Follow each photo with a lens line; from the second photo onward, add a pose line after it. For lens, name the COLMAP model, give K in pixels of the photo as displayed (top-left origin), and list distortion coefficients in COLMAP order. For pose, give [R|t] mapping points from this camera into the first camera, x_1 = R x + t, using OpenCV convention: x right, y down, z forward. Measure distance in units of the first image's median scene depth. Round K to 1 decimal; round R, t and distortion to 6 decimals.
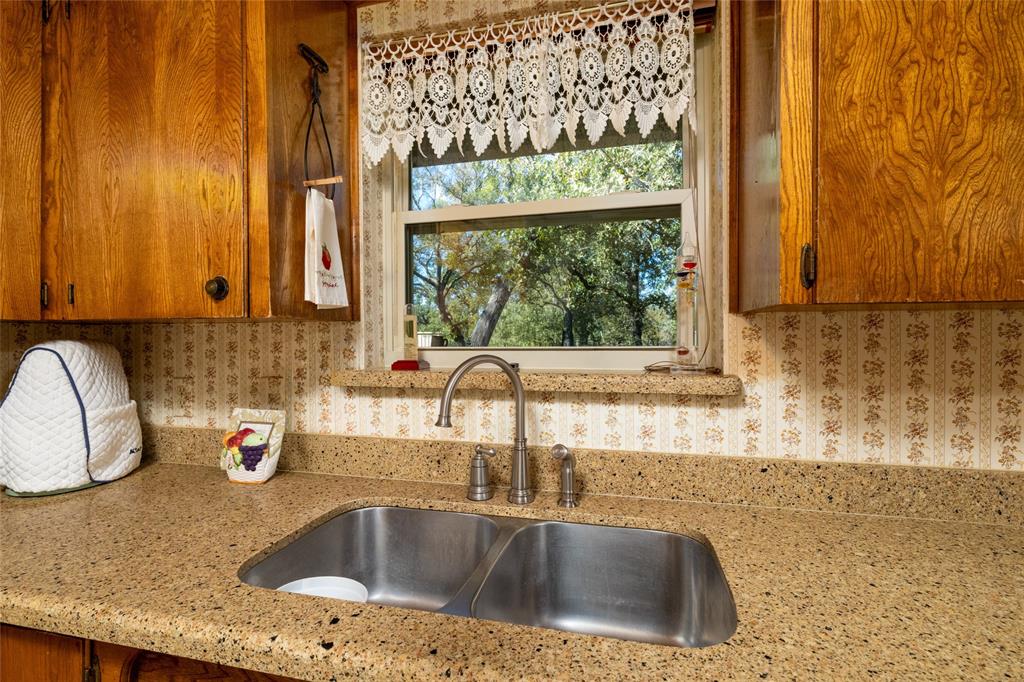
lens RADIAL K [[526.4, 0, 482.8], [0, 526.4, 339.3], [0, 0, 1]] dist [-0.001428, -0.000421]
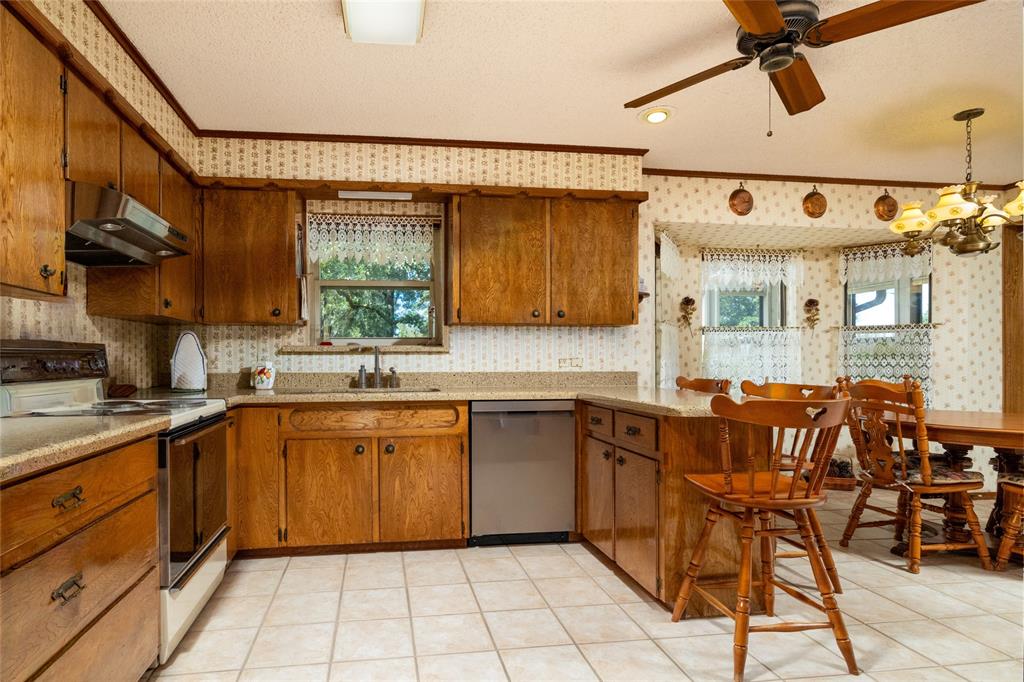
lens RADIAL K [[789.3, 0, 510.8], [0, 789.3, 360.4], [0, 0, 1]] dist [0.004313, 0.000174]
pose [[0.897389, 0.004413, 0.441219, -1.171637], [0.004021, 0.999827, -0.018177, 0.230798], [-0.441223, 0.018086, 0.897215, -3.182586]]
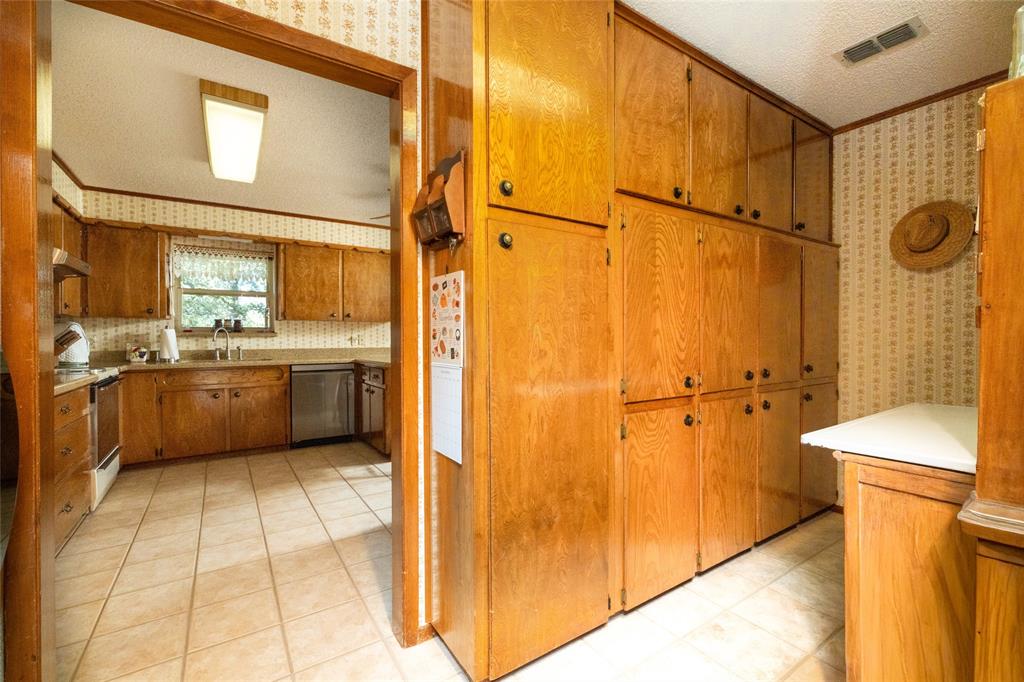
lens RADIAL K [[446.9, 0, 523.6], [0, 446.9, 338.6], [0, 0, 1]] dist [-0.002849, -0.000520]
pose [[0.640137, 0.003002, 0.768255, -1.248520], [0.016770, 0.999699, -0.017880, 0.232295], [-0.768078, 0.024329, 0.639894, -3.421781]]
